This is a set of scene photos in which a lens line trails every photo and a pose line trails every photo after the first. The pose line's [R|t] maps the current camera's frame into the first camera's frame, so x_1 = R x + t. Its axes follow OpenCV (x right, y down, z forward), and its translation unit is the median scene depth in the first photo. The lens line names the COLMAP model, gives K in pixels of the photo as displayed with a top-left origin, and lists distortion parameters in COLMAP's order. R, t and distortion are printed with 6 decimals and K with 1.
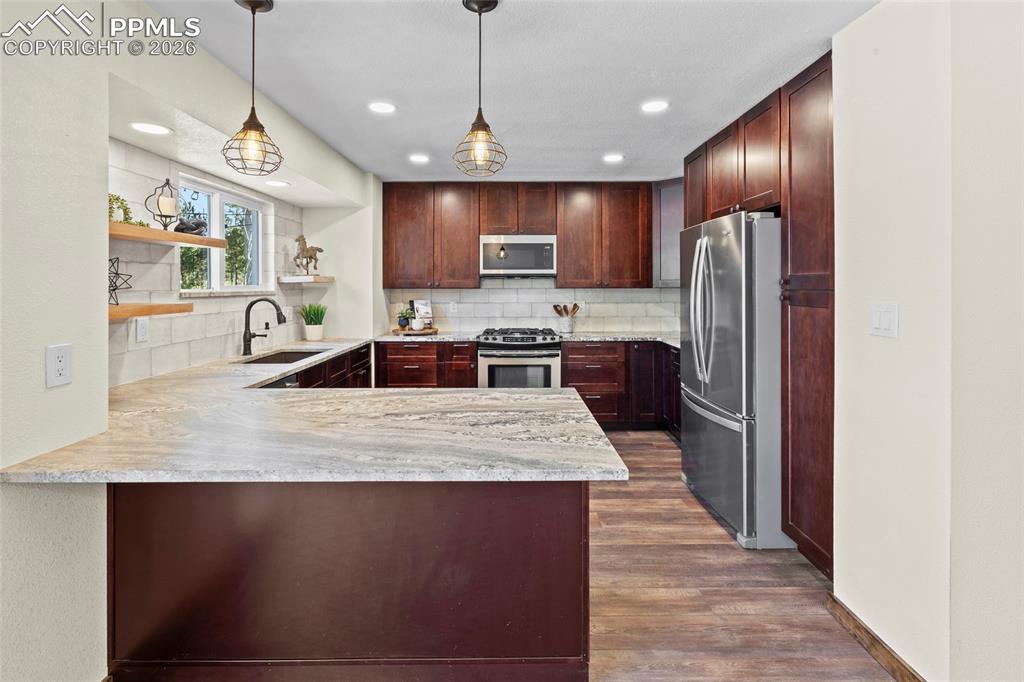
lens RADIAL K [[469.7, 0, 509.3], [0, 469.7, 283.1], [0, 0, 1]] dist [-0.017807, 0.004318]
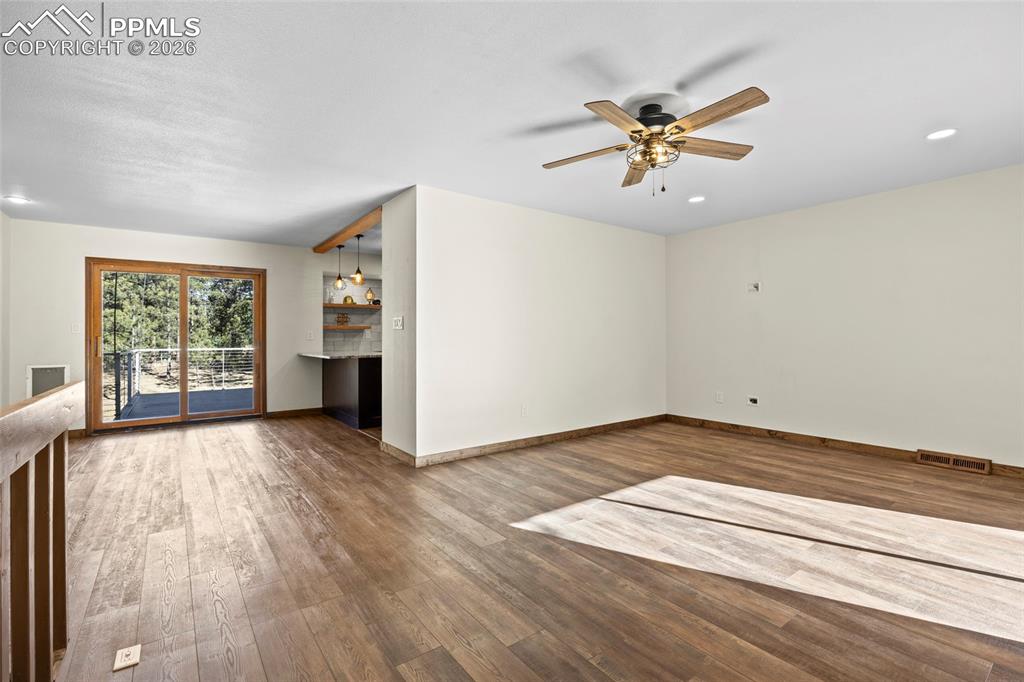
lens RADIAL K [[469.7, 0, 516.1], [0, 469.7, 332.2], [0, 0, 1]] dist [-0.017807, 0.004318]
pose [[0.593615, -0.007575, -0.804714, 1.419577], [0.006417, 0.999968, -0.004680, 0.059877], [0.804724, -0.002386, 0.593645, -0.059421]]
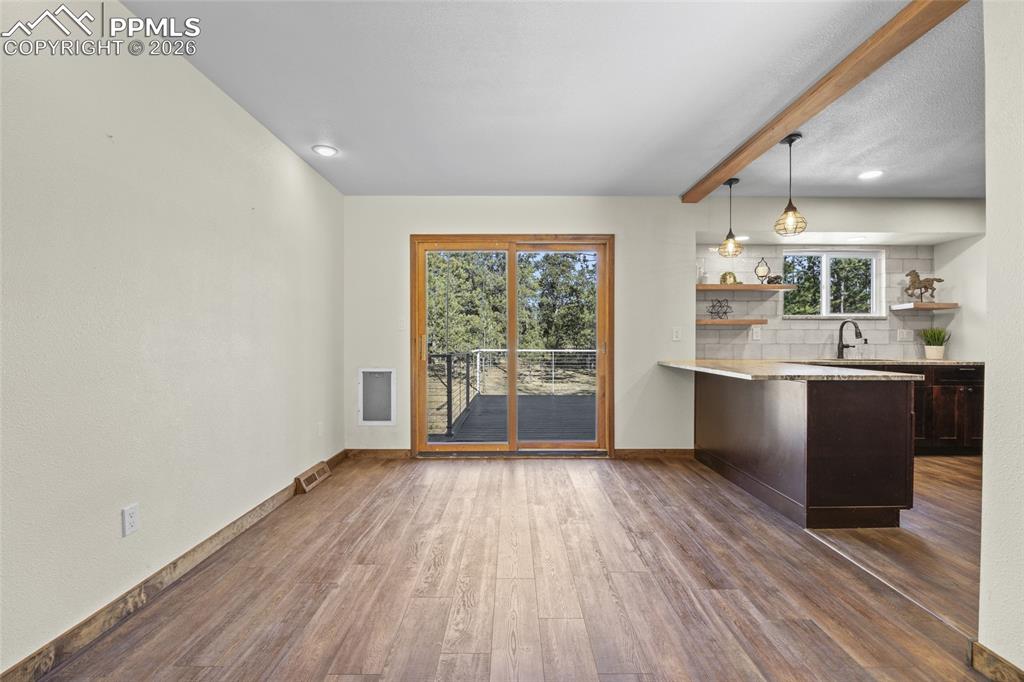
lens RADIAL K [[453.4, 0, 514.5], [0, 453.4, 339.3], [0, 0, 1]] dist [-0.011006, -0.000553]
pose [[0.000080, 0.002691, -0.999996, 0.677896], [0.002308, 0.999994, 0.002691, 0.066616], [0.999997, -0.002308, 0.000073, -0.025966]]
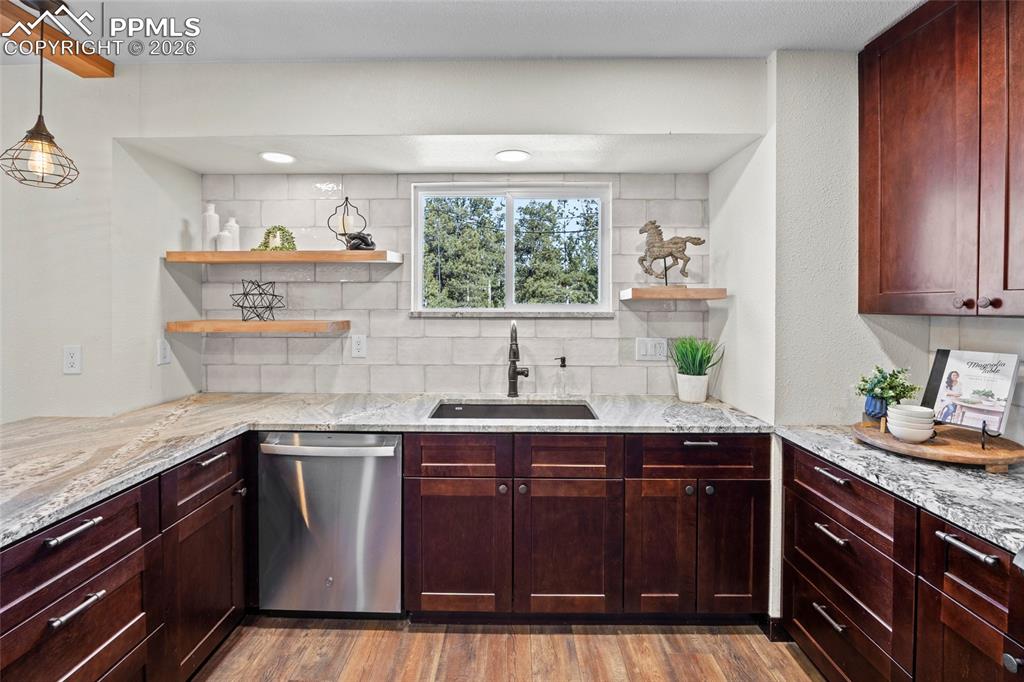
lens RADIAL K [[469.7, 0, 501.5], [0, 469.7, 308.0], [0, 0, 1]] dist [-0.017807, 0.004318]
pose [[-0.009389, 0.010845, -0.999897, 0.152714], [0.002733, 0.999938, 0.010820, 0.001996], [0.999952, -0.002631, -0.009418, 0.772037]]
